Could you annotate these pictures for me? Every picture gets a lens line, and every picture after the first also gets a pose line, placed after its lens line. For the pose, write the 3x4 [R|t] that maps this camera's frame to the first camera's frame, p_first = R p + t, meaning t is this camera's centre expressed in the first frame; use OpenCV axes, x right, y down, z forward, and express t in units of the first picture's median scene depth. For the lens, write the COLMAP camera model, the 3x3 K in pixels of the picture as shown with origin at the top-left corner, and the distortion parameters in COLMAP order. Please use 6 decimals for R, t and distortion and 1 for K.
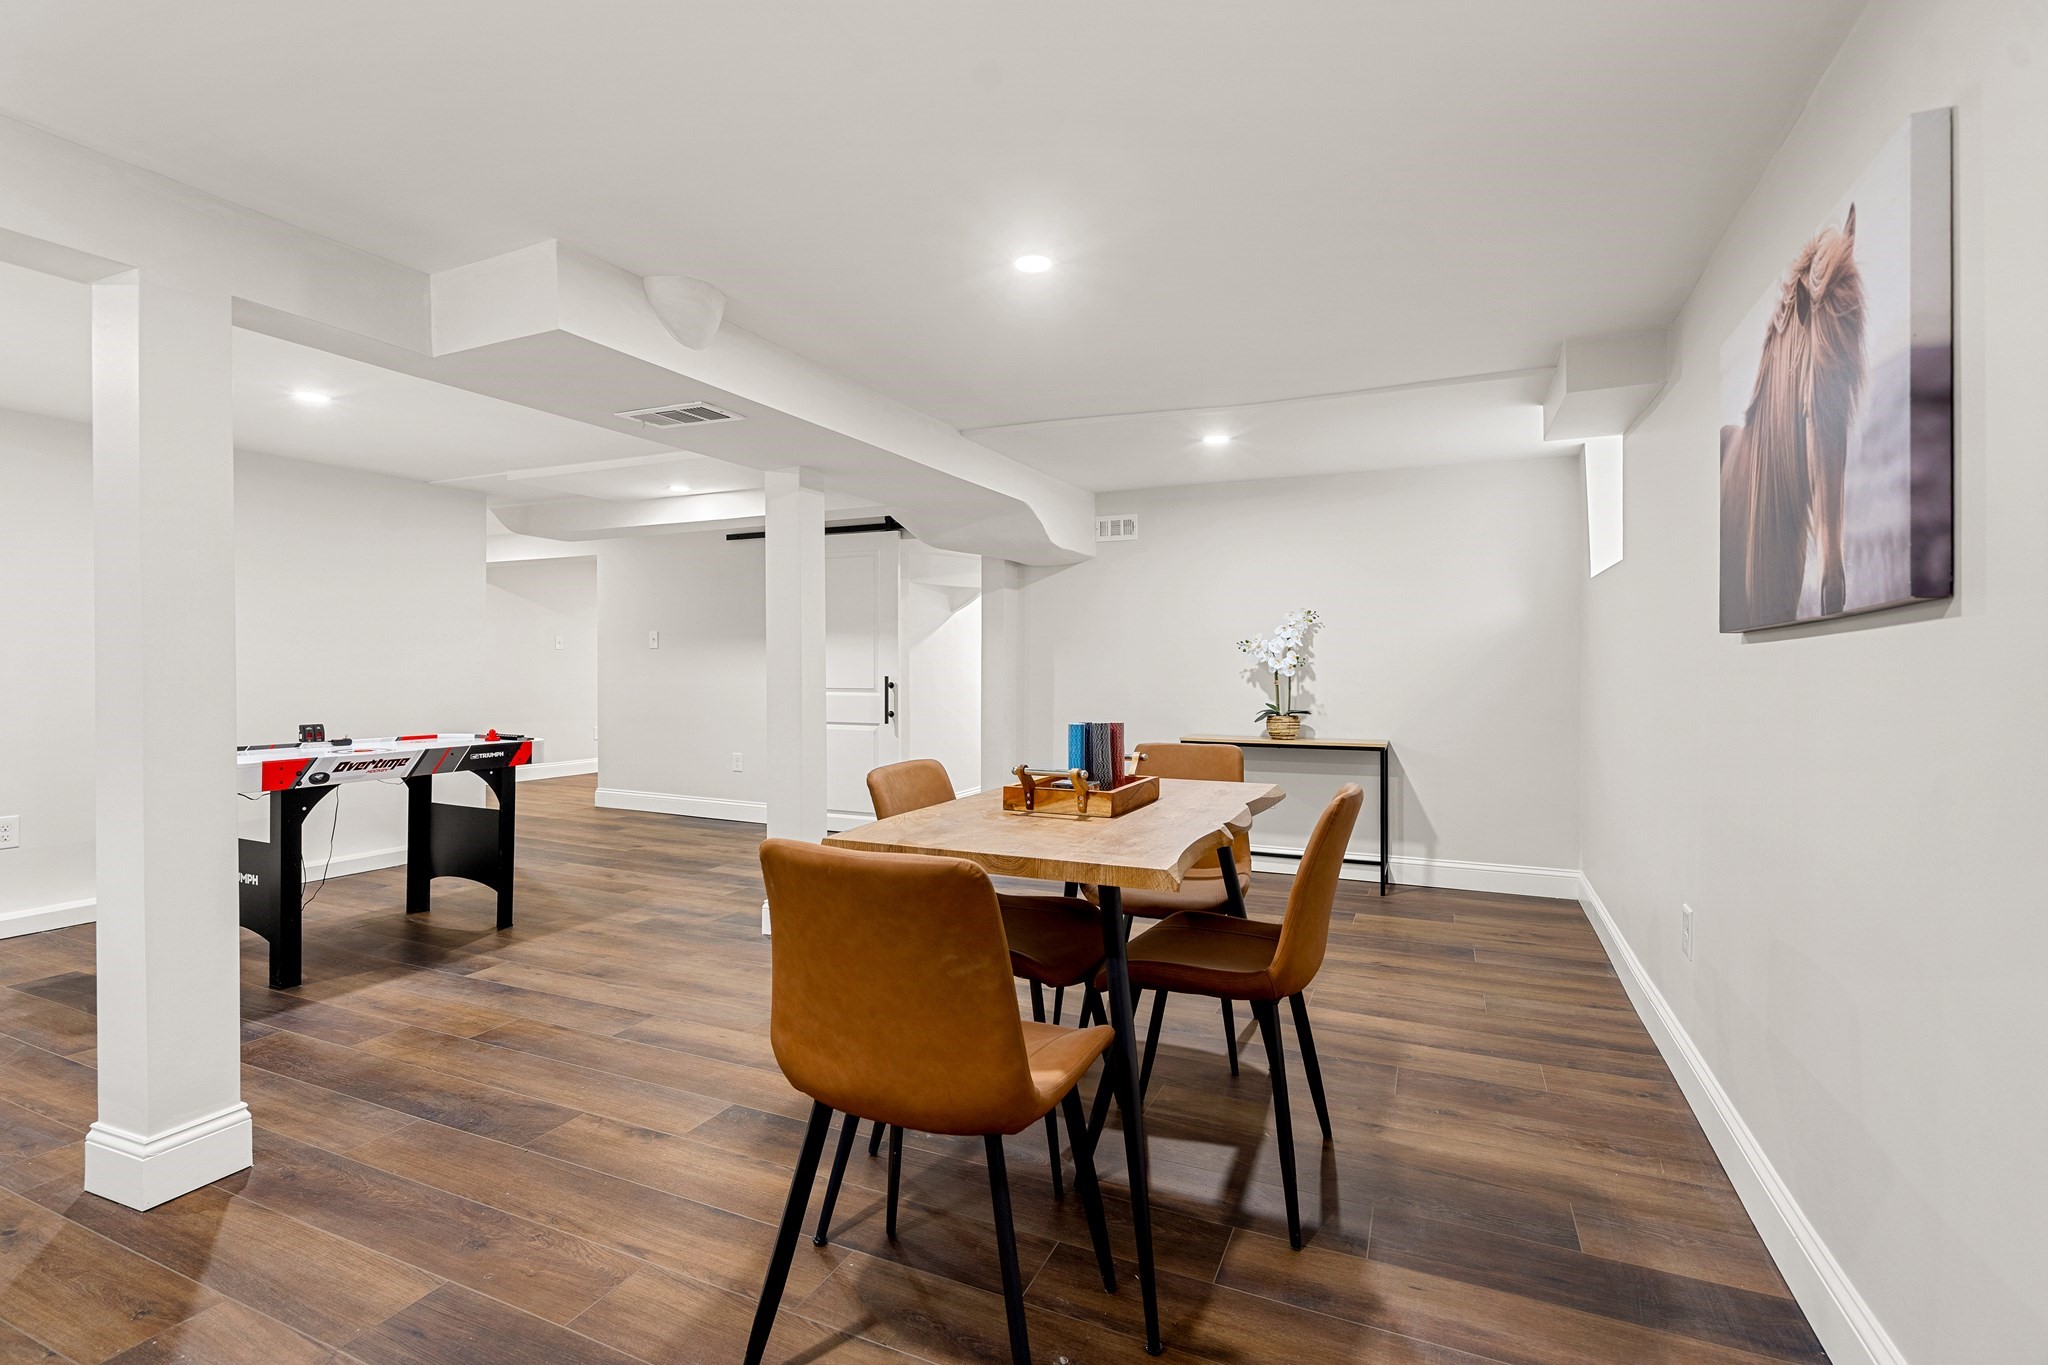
lens RADIAL K [[936.3, 0, 1024.0], [0, 936.3, 671.9], [0, 0, 1]] dist [-0.007072, 0.002004]
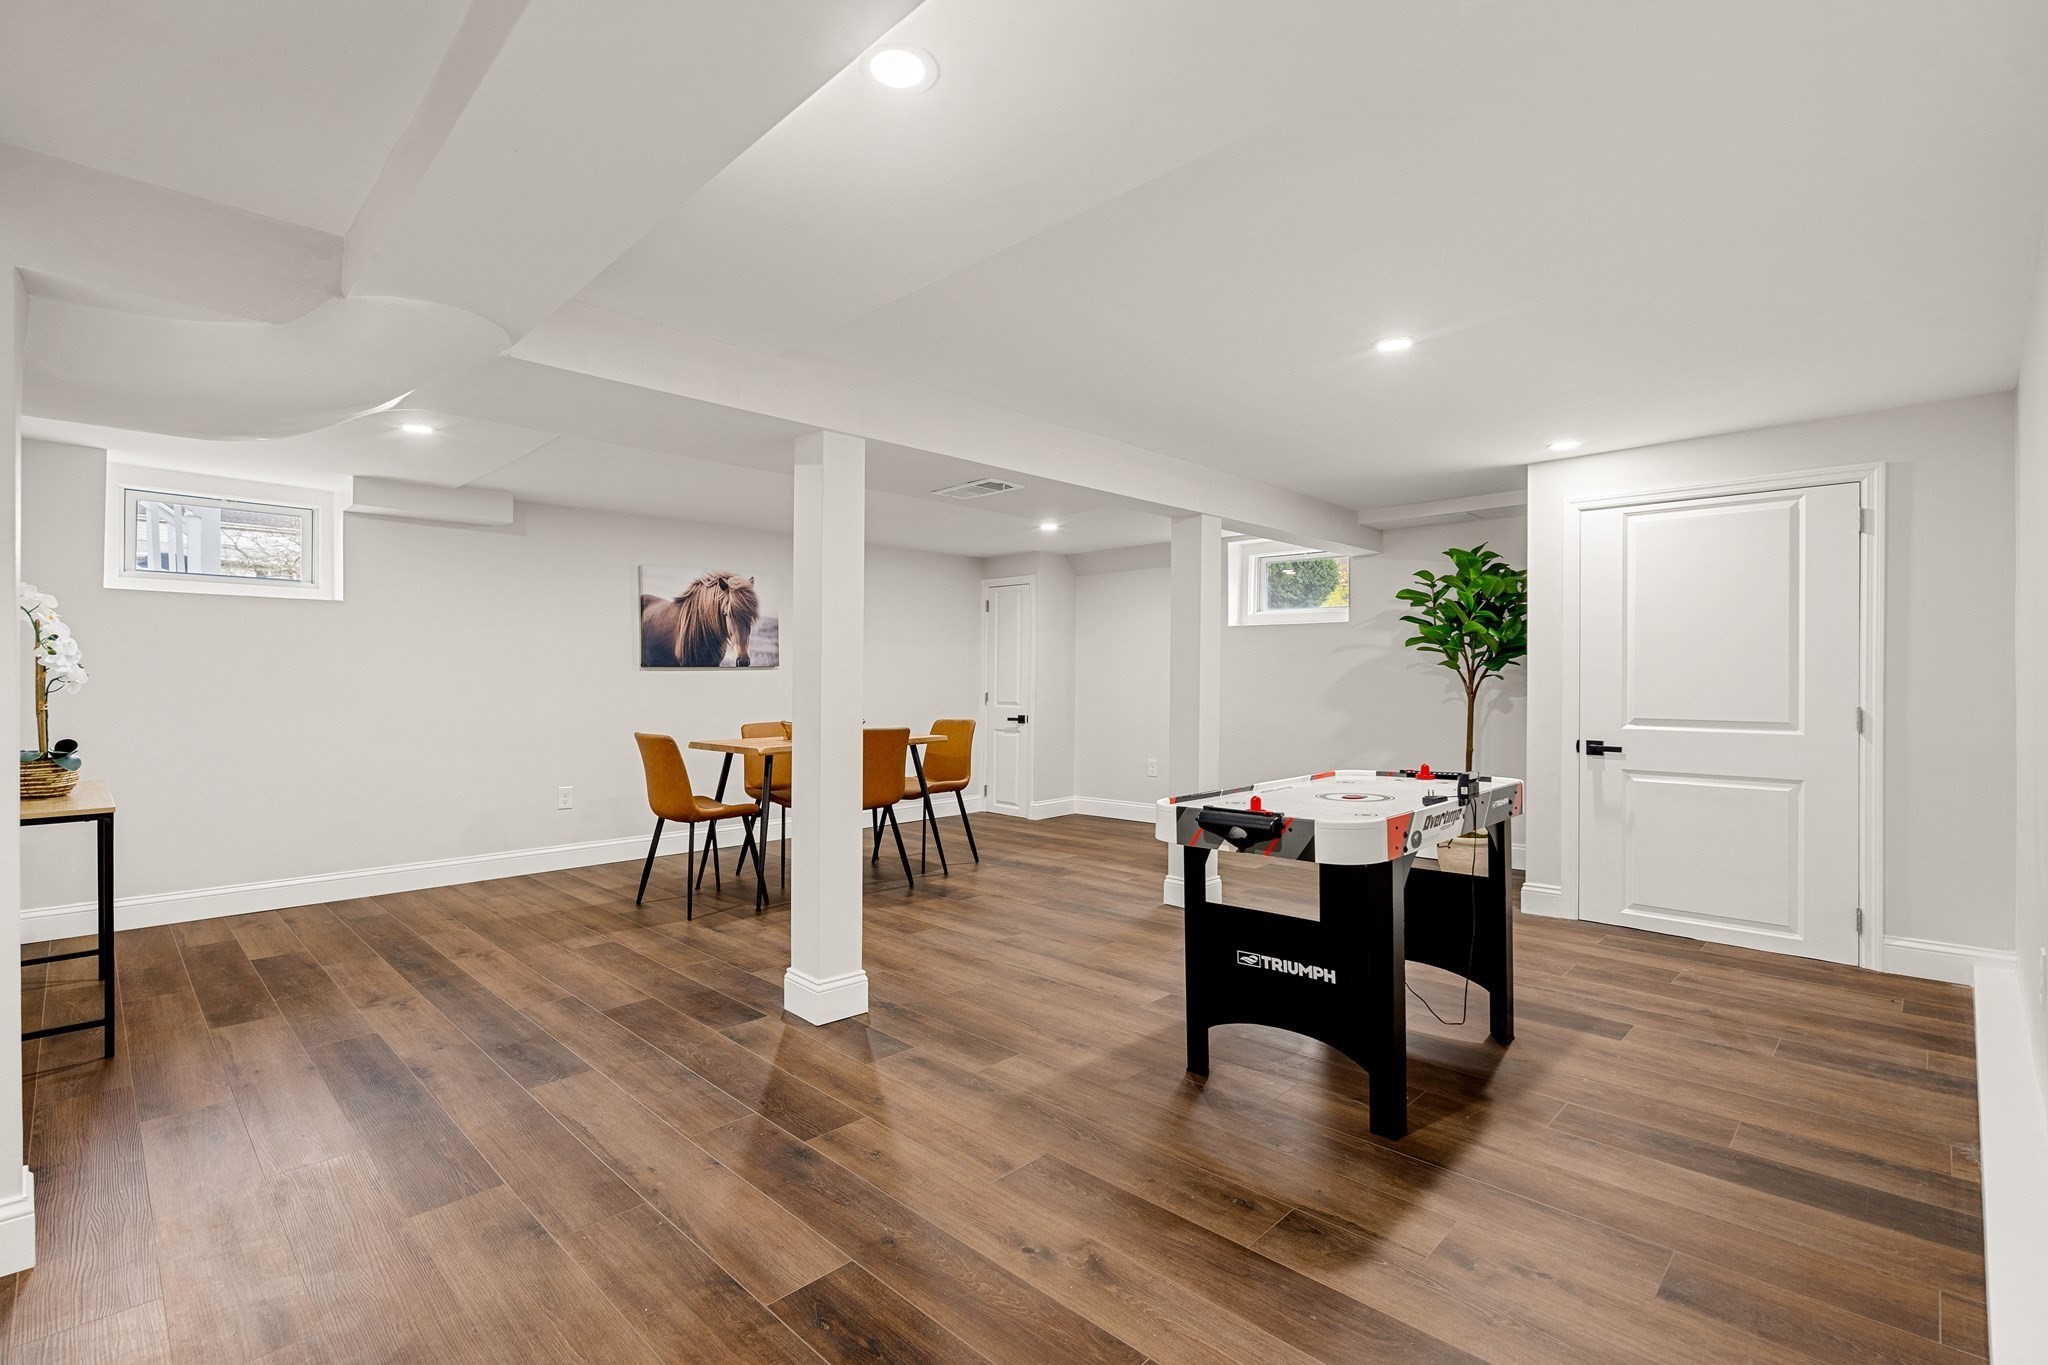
lens RADIAL K [[936.3, 0, 1023.8], [0, 936.3, 681.4], [0, 0, 1]] dist [-0.007072, 0.002004]
pose [[-0.937788, -0.002872, 0.347197, -0.814584], [0.000831, 0.999944, 0.010518, -0.015793], [-0.347207, 0.010153, -0.937733, 2.028287]]
